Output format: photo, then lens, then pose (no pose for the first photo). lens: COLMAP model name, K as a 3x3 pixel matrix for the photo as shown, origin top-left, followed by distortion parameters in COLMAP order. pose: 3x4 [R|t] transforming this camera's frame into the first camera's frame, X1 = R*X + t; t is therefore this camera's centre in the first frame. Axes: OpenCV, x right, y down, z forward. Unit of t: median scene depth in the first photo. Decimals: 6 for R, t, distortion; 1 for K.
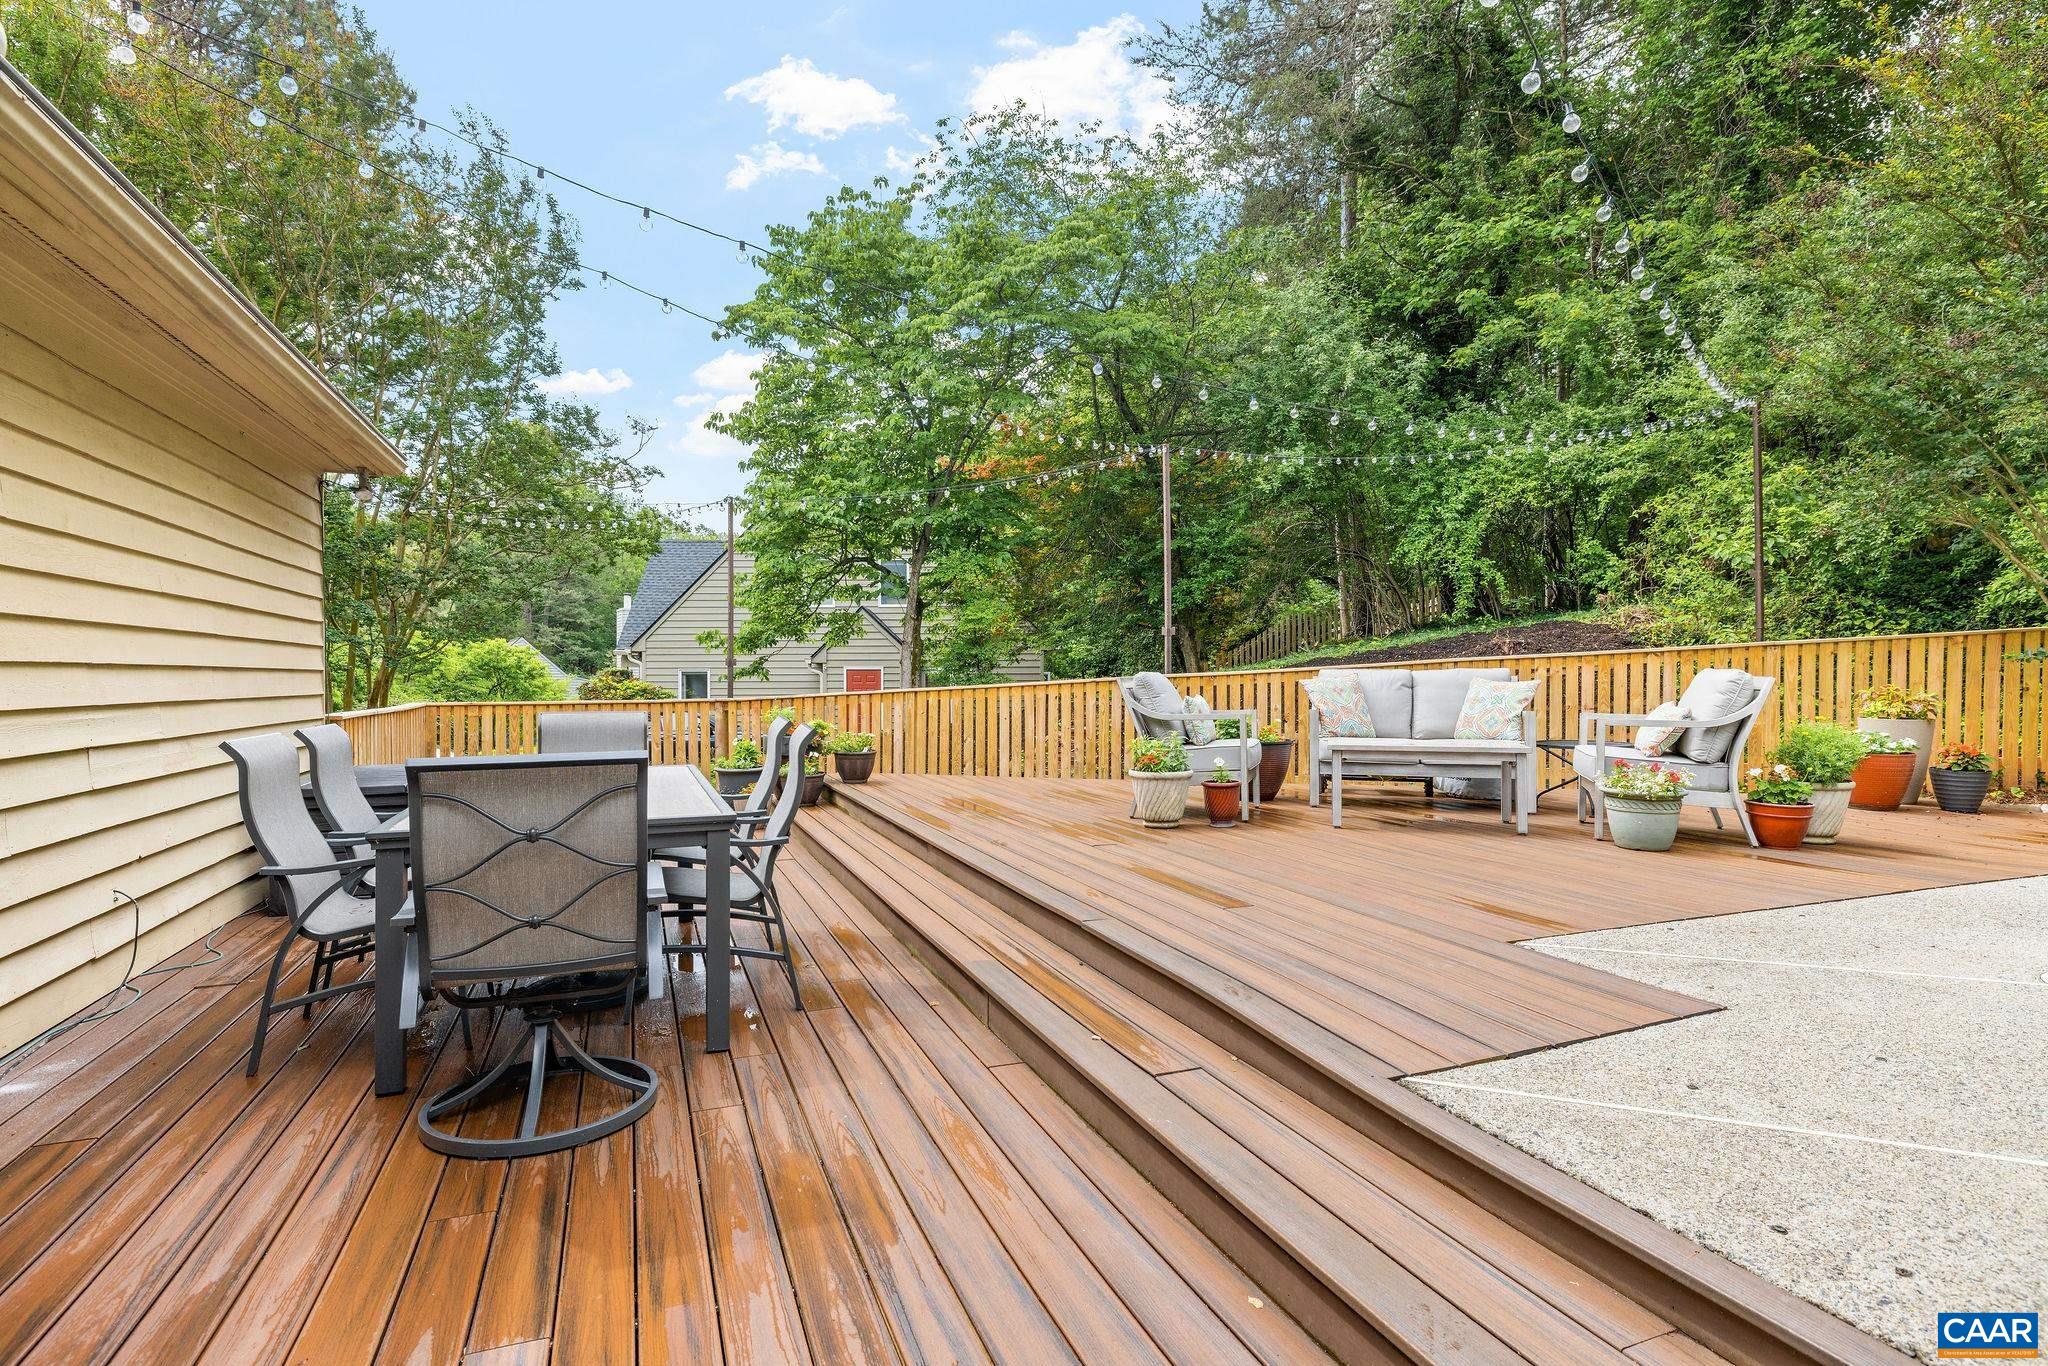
lens RADIAL K [[1020.6, 0, 1024.0], [0, 1020.6, 683.0], [0, 0, 1]] dist [-0.001408, -0.000225]
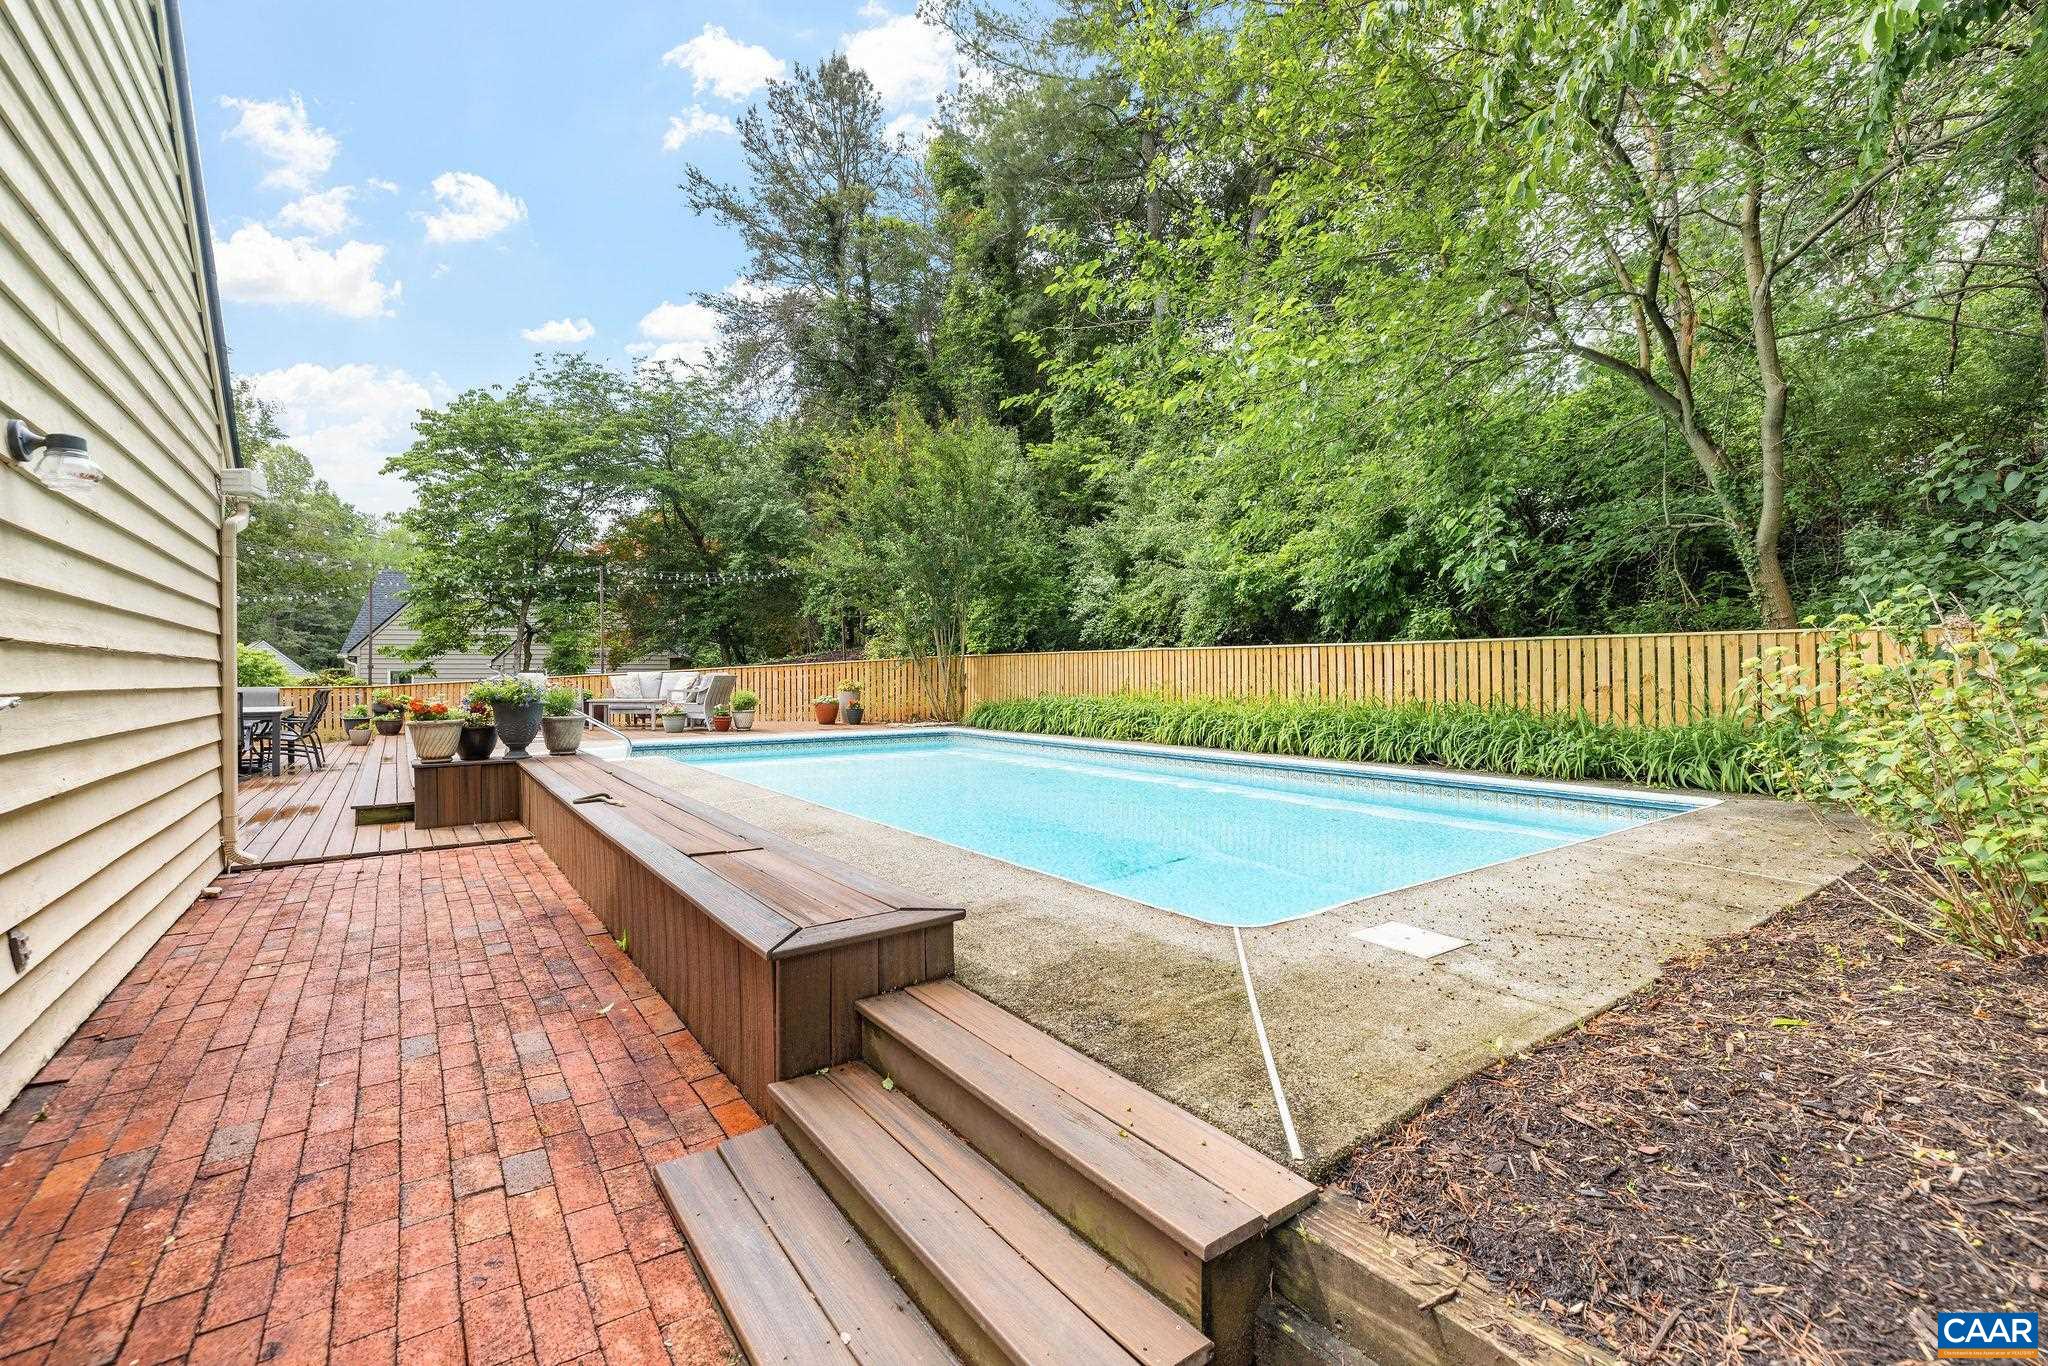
lens RADIAL K [[852.8, 0, 1022.5], [0, 852.8, 680.7], [0, 0, 1]] dist [0.000474, 0.000586]
pose [[0.965796, 0.000225, 0.259304, 0.320305], [-0.000128, 1.000000, -0.000394, 0.004341], [-0.259304, 0.000347, 0.965796, -0.576369]]
